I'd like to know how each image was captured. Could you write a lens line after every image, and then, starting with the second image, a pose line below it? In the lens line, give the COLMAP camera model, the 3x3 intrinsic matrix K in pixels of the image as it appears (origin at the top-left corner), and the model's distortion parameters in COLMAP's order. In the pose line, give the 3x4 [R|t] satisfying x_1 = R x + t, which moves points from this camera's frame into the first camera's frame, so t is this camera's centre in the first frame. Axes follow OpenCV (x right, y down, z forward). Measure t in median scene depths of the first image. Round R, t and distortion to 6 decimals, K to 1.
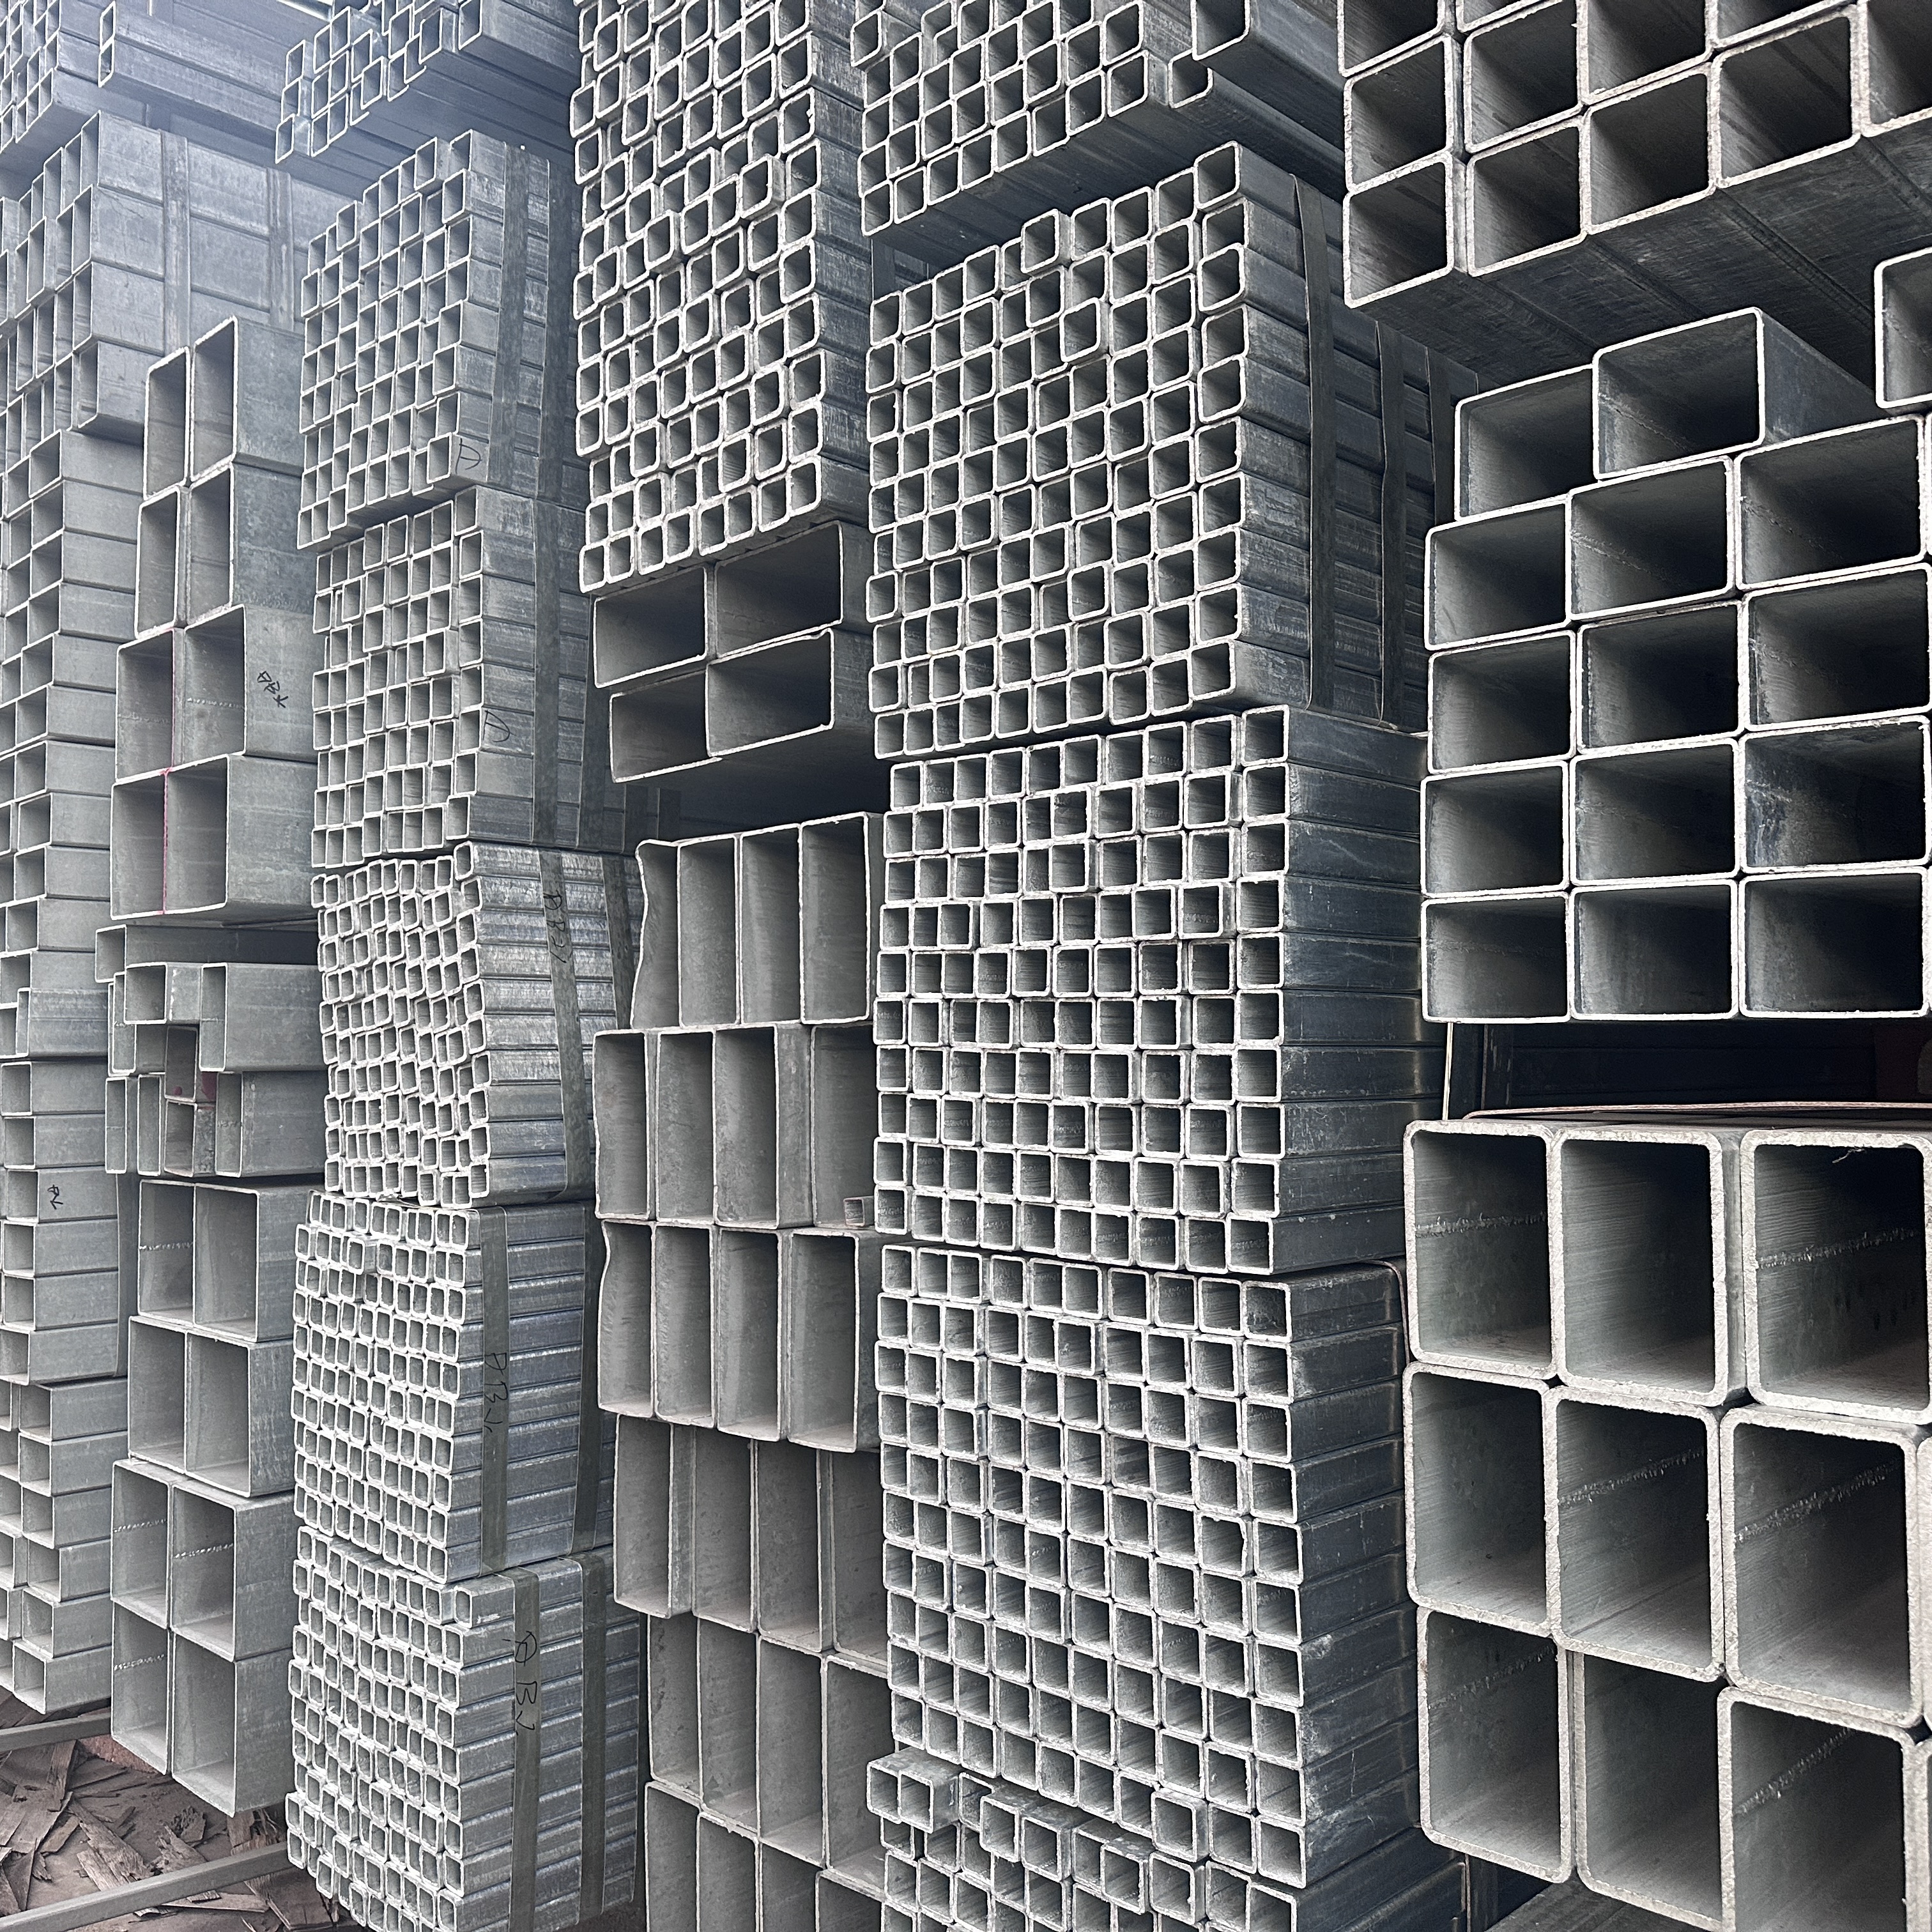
lens RADIAL K [[1924.0, 0, 966.0], [0, 1924.0, 966.0], [0, 0, 1]] dist [0.066021, -0.049116]
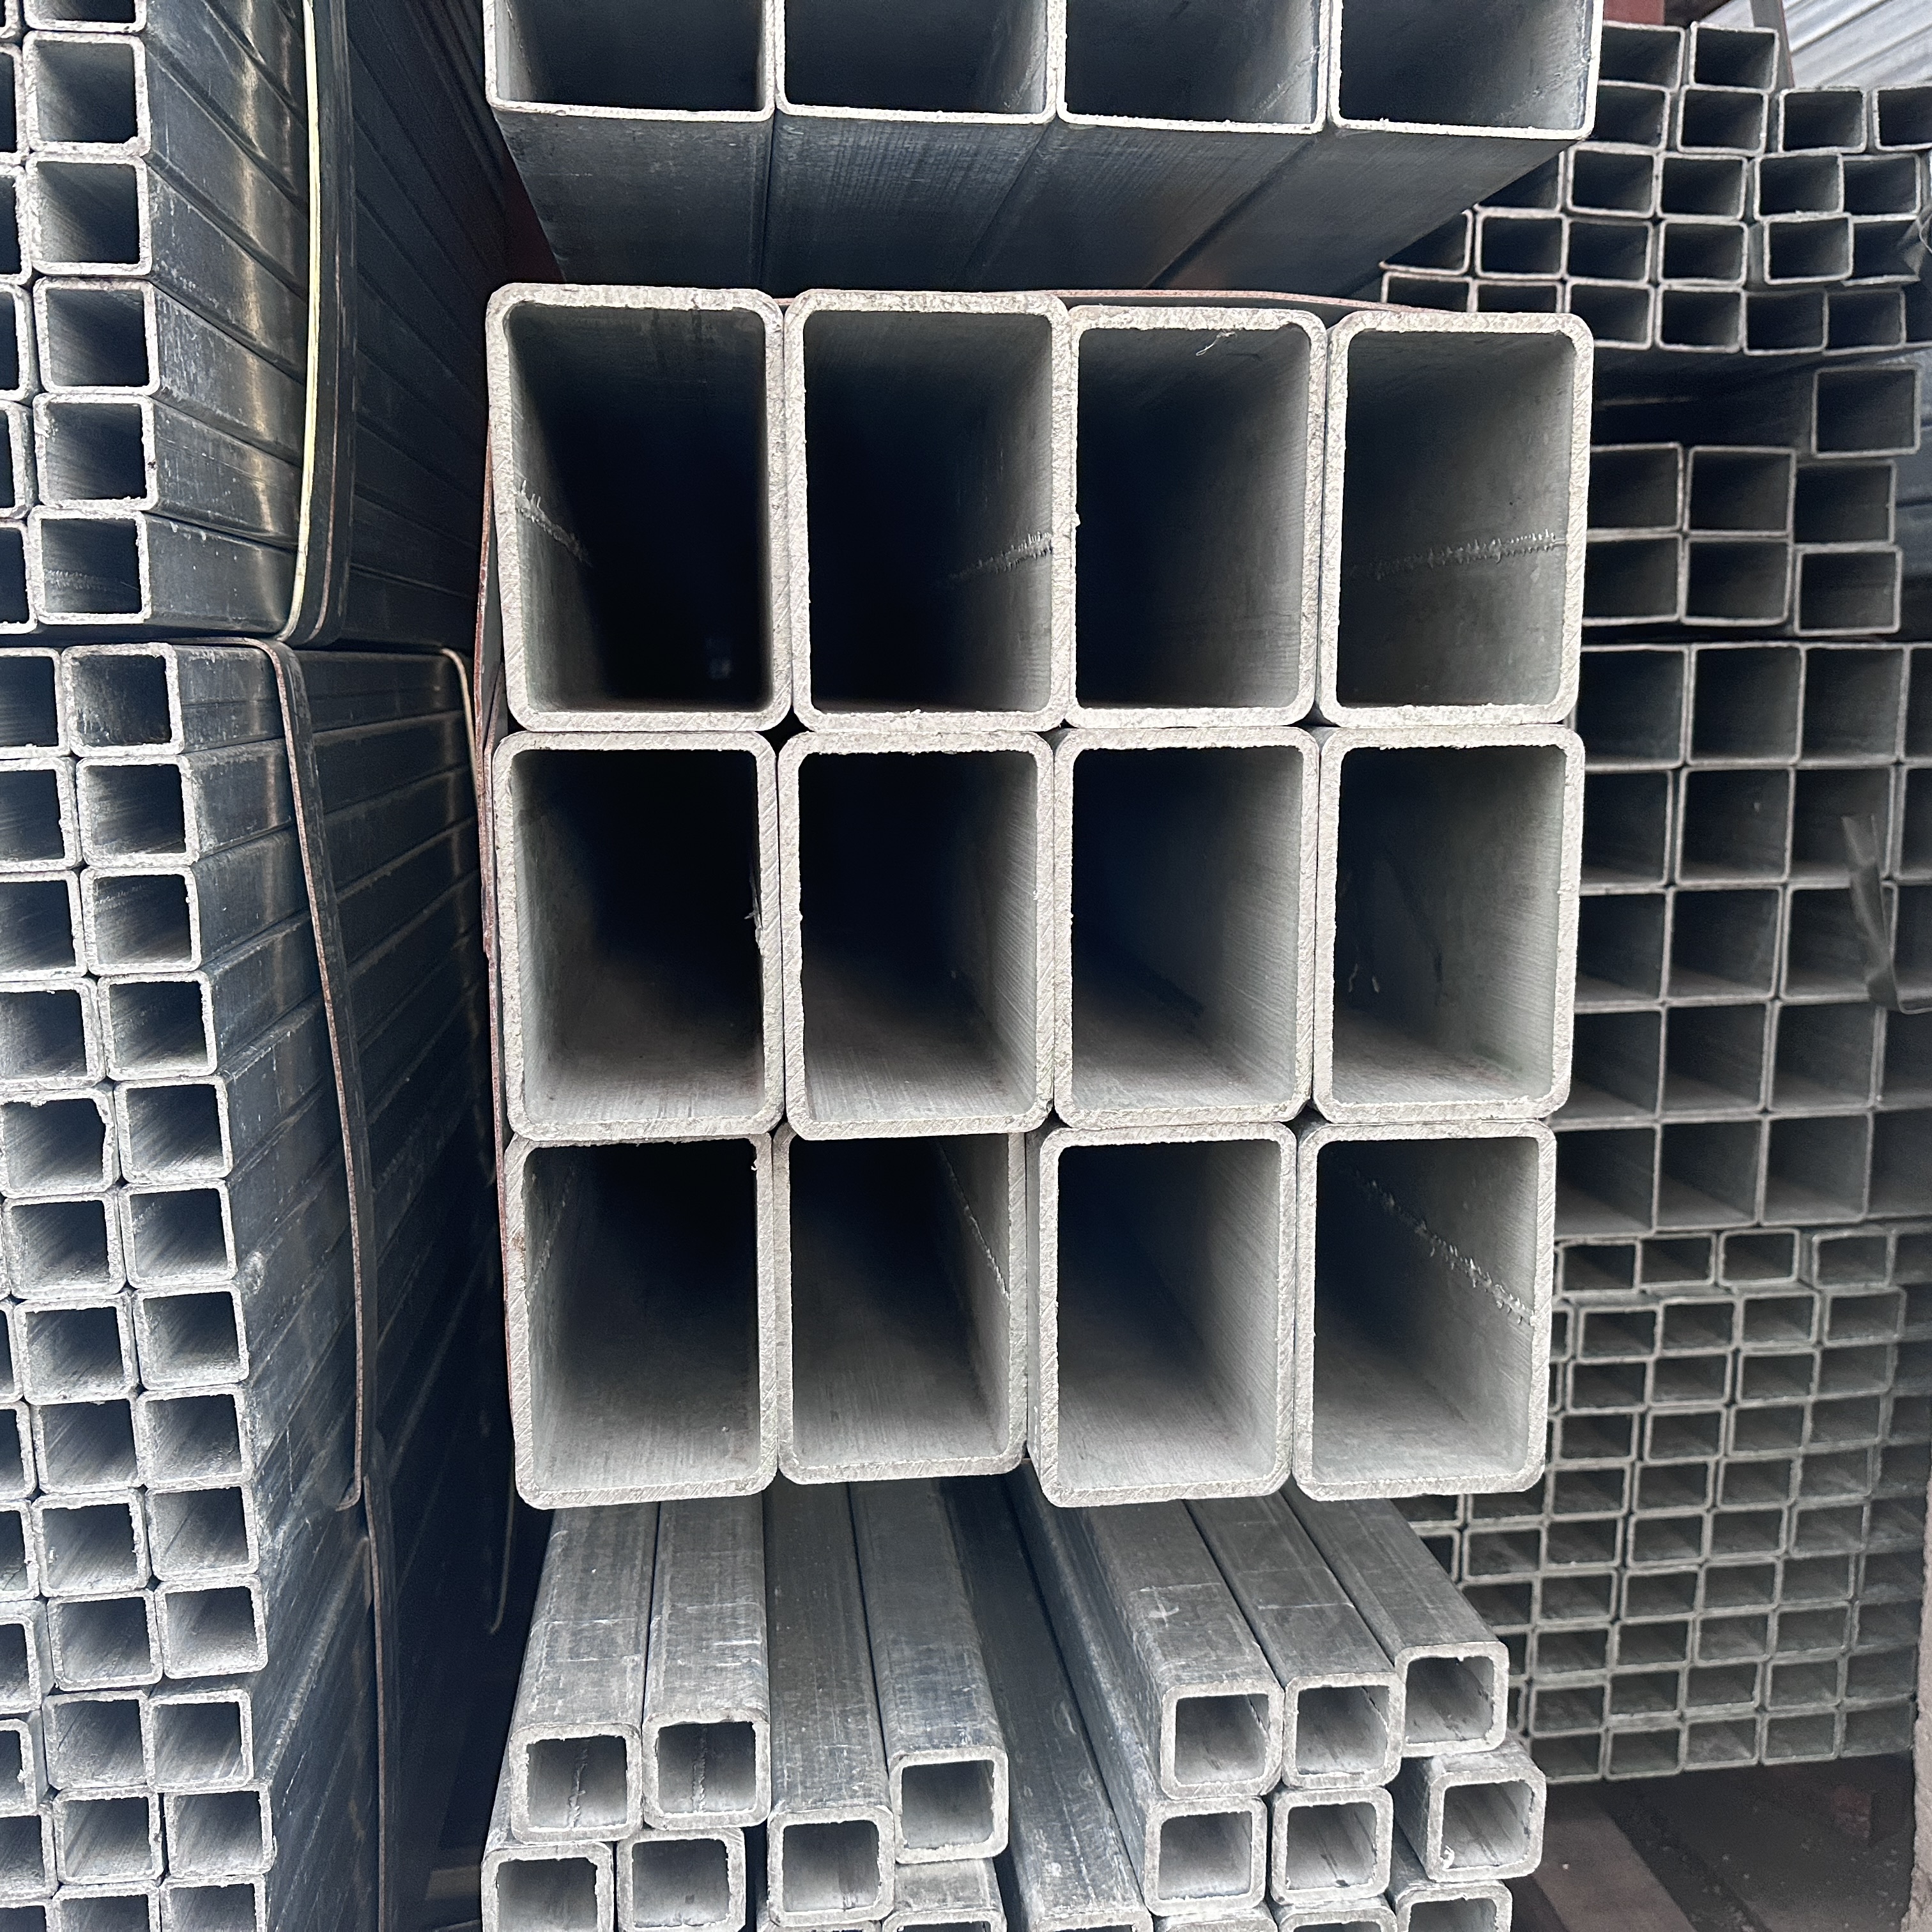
lens RADIAL K [[1924.0, 0, 966.0], [0, 1924.0, 966.0], [0, 0, 1]] dist [0.066021, -0.049116]
pose [[0.634292, -0.118413, 0.763972, -0.115091], [-0.018359, 0.985614, 0.168010, 0.158190], [-0.772876, -0.120593, 0.622993, 0.485480]]
